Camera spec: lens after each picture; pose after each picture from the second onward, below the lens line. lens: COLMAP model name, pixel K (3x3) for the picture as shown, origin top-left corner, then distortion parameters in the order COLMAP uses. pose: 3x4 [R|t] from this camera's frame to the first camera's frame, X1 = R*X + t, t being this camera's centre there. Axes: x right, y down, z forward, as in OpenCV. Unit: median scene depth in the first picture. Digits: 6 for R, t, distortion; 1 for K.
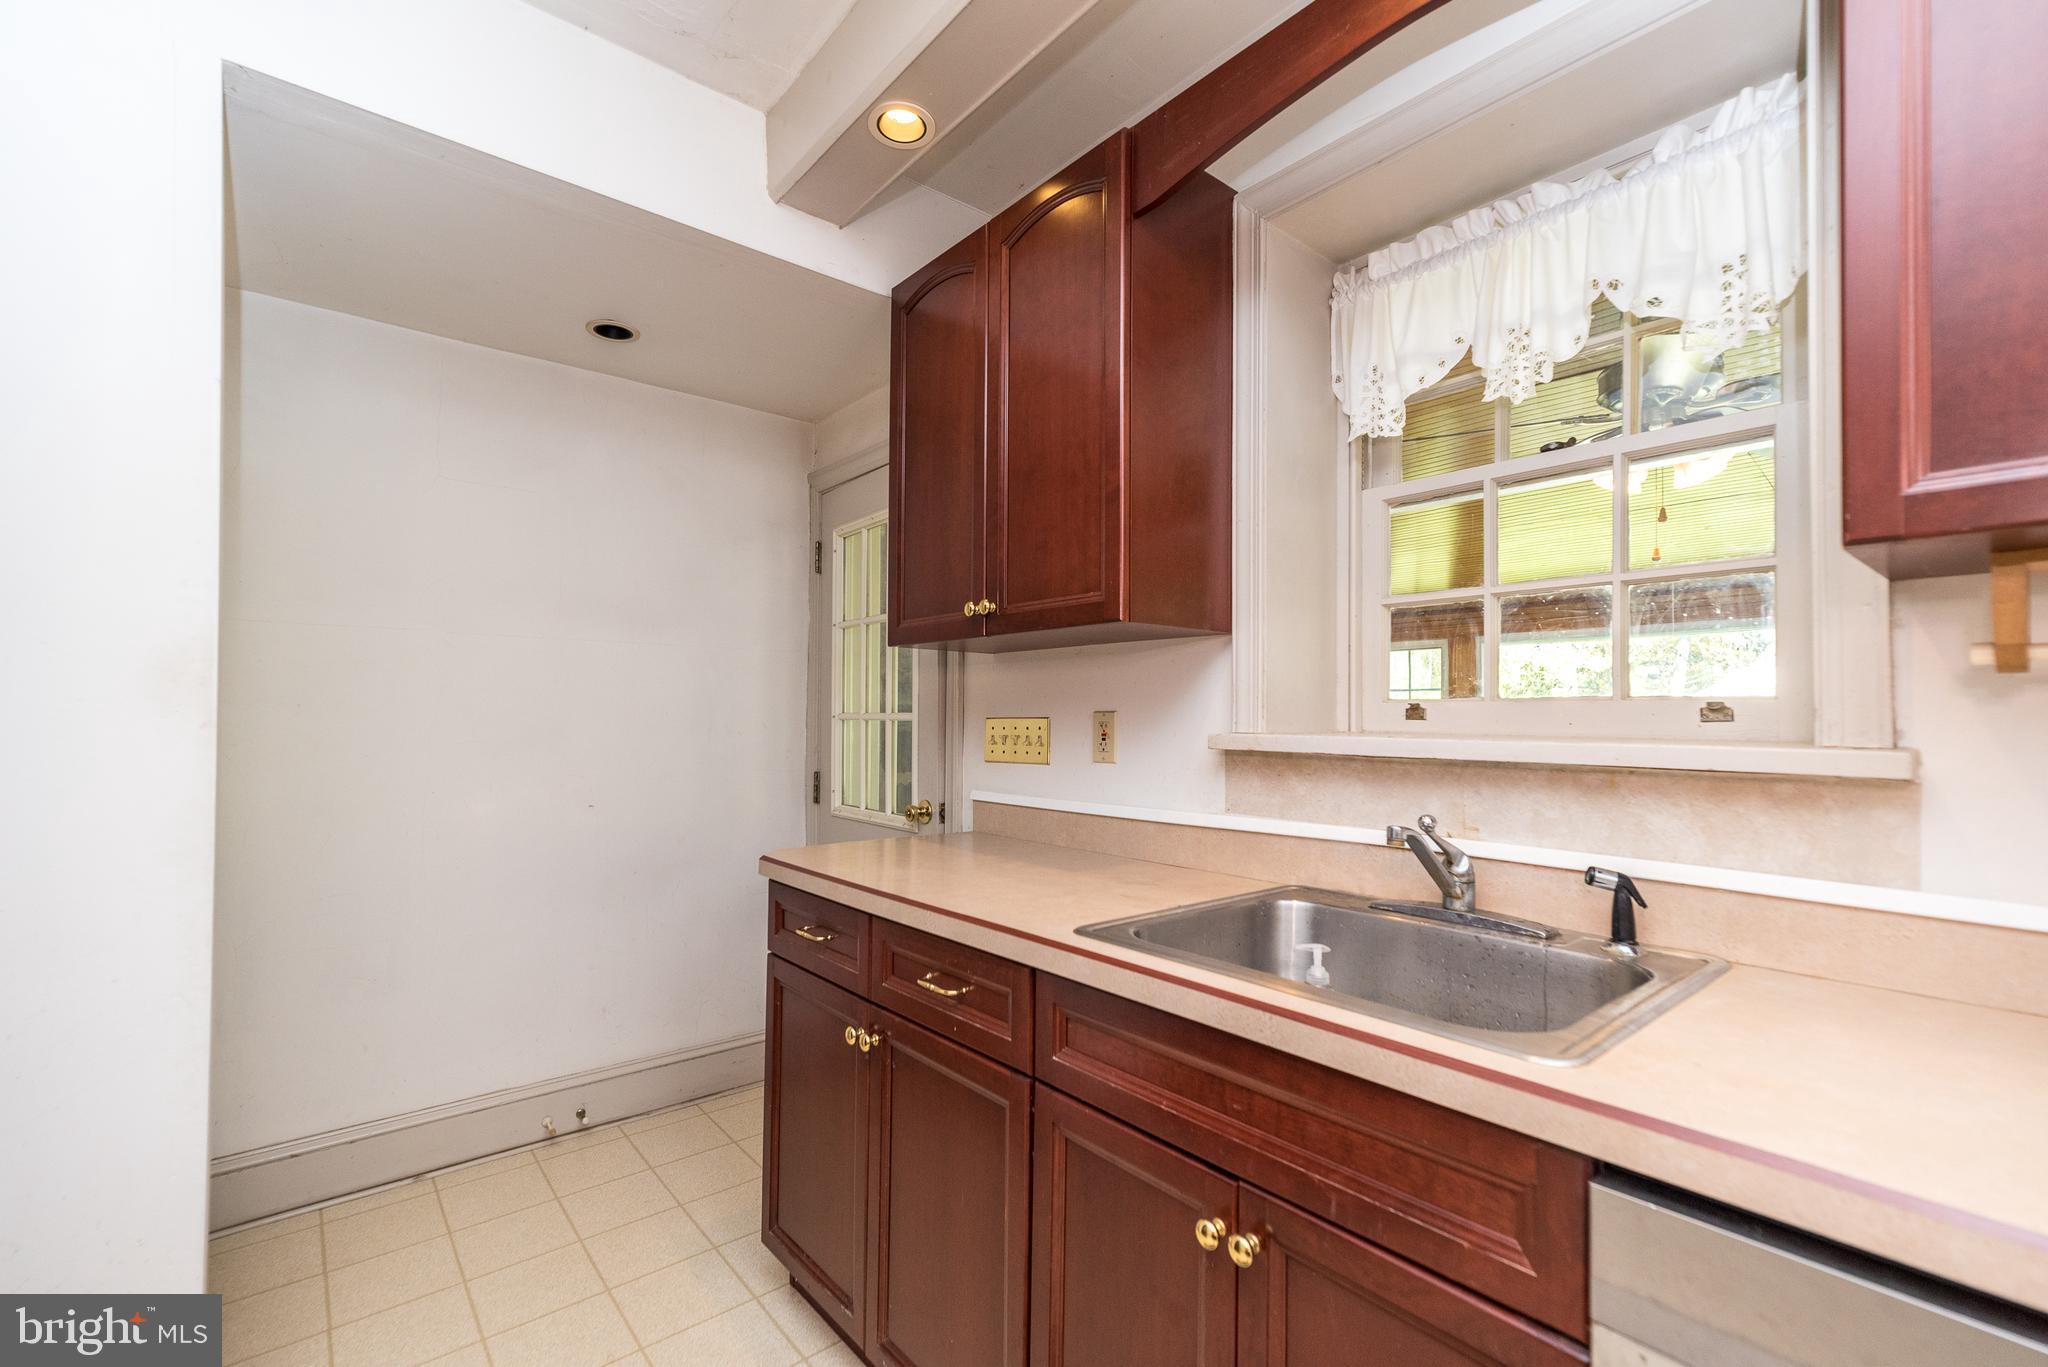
lens RADIAL K [[900.0, 0, 1041.9], [0, 900.0, 691.6], [0, 0, 1]] dist [0.010227, 0.001266]
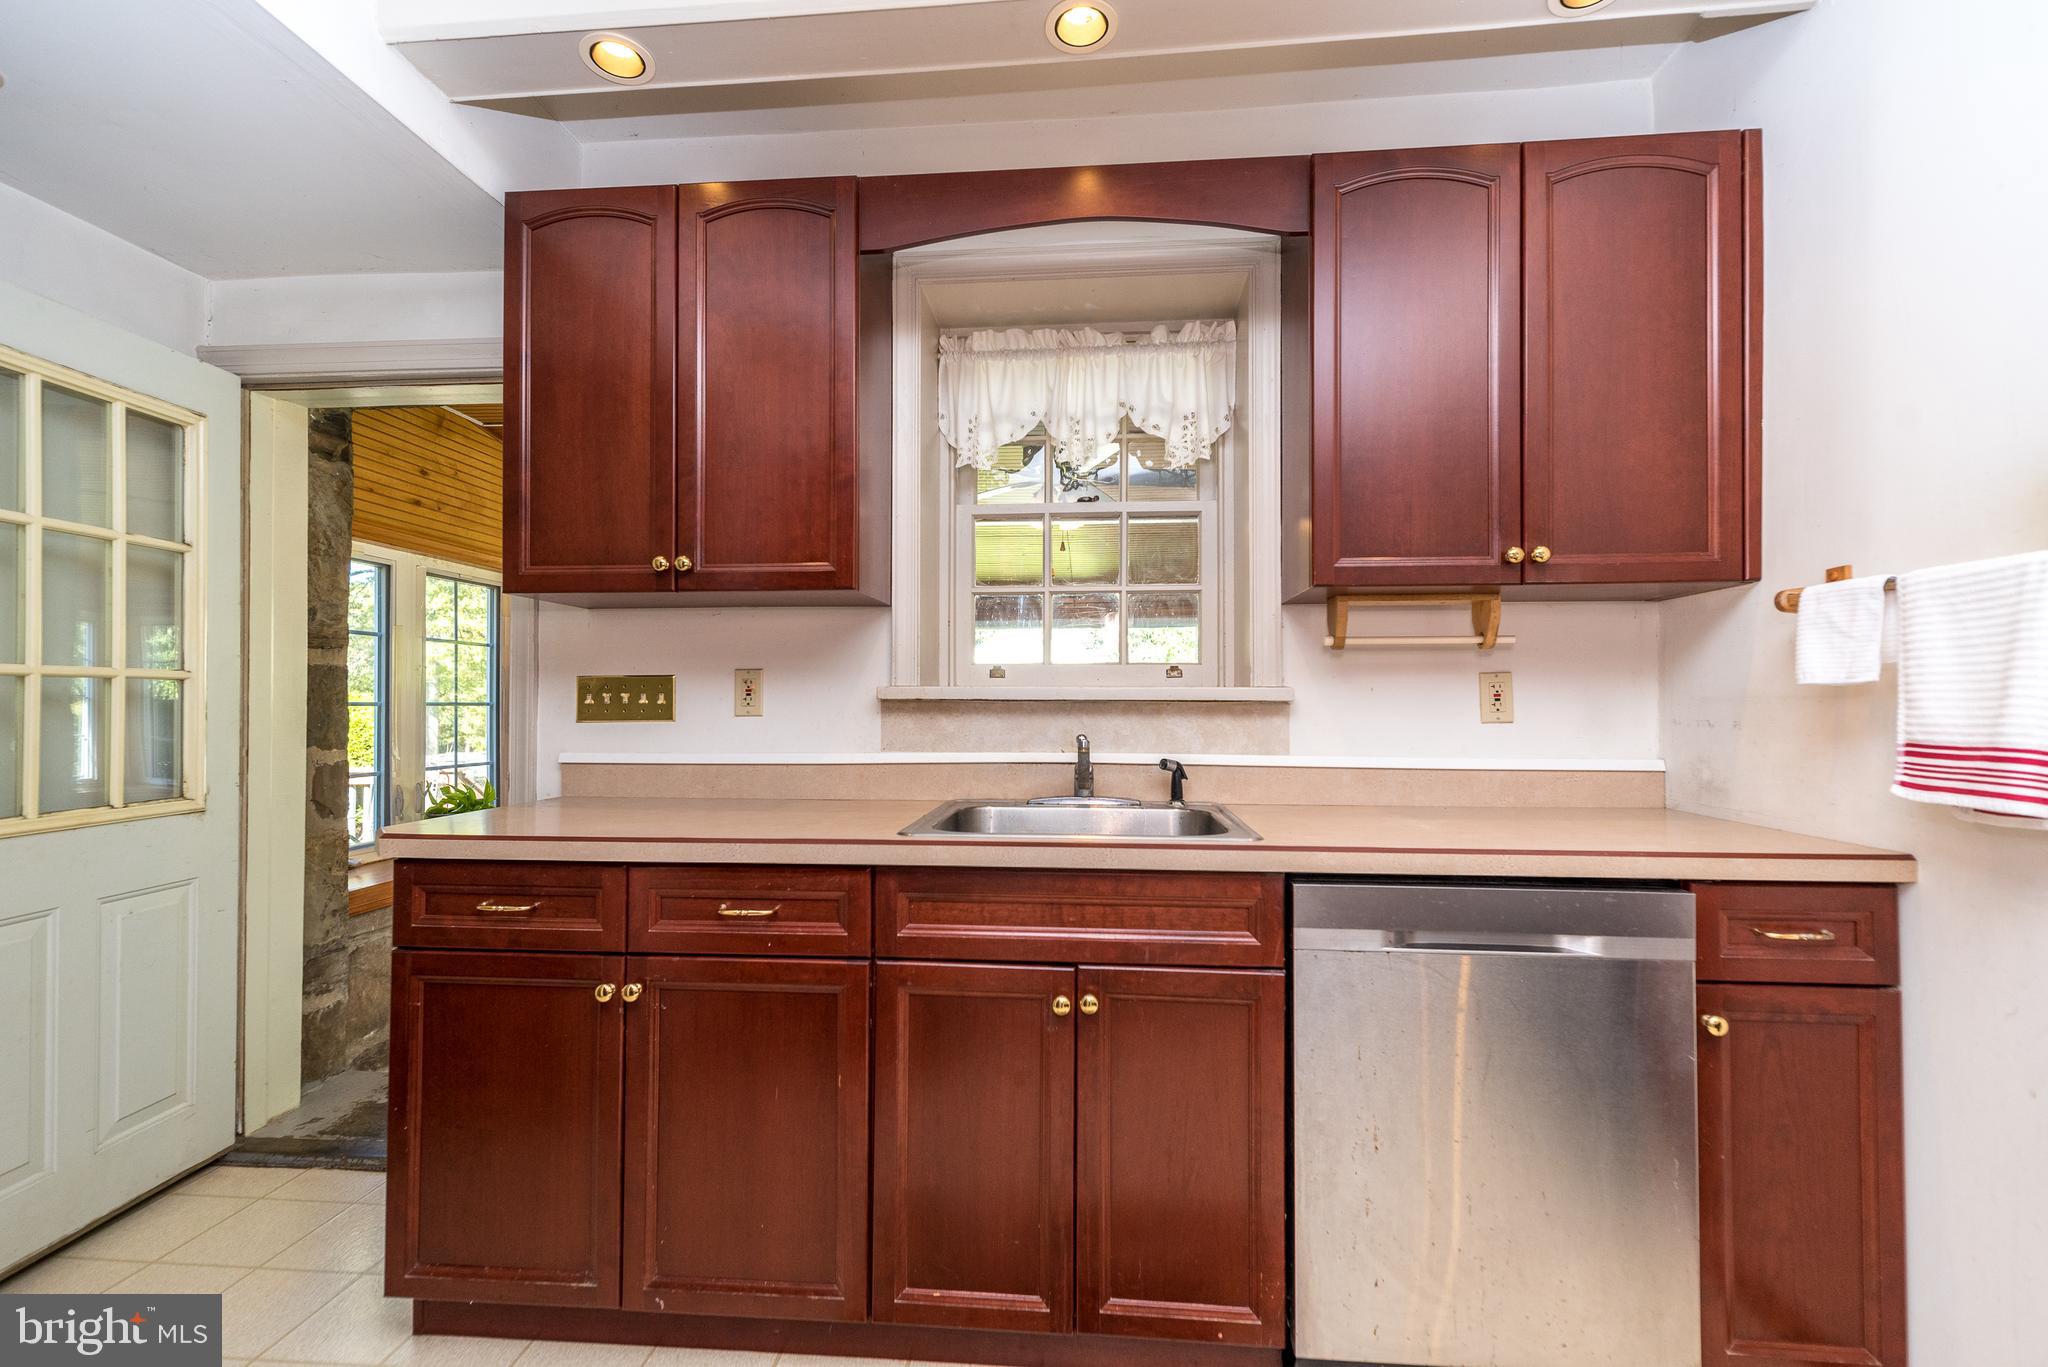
lens RADIAL K [[900.0, 0, 1014.7], [0, 900.0, 677.5], [0, 0, 1]] dist [0.010227, 0.001266]
pose [[0.705823, 0.015991, 0.708207, -0.579437], [-0.016258, 0.999848, -0.006373, 0.041486], [-0.708201, -0.007016, 0.705976, 0.004721]]
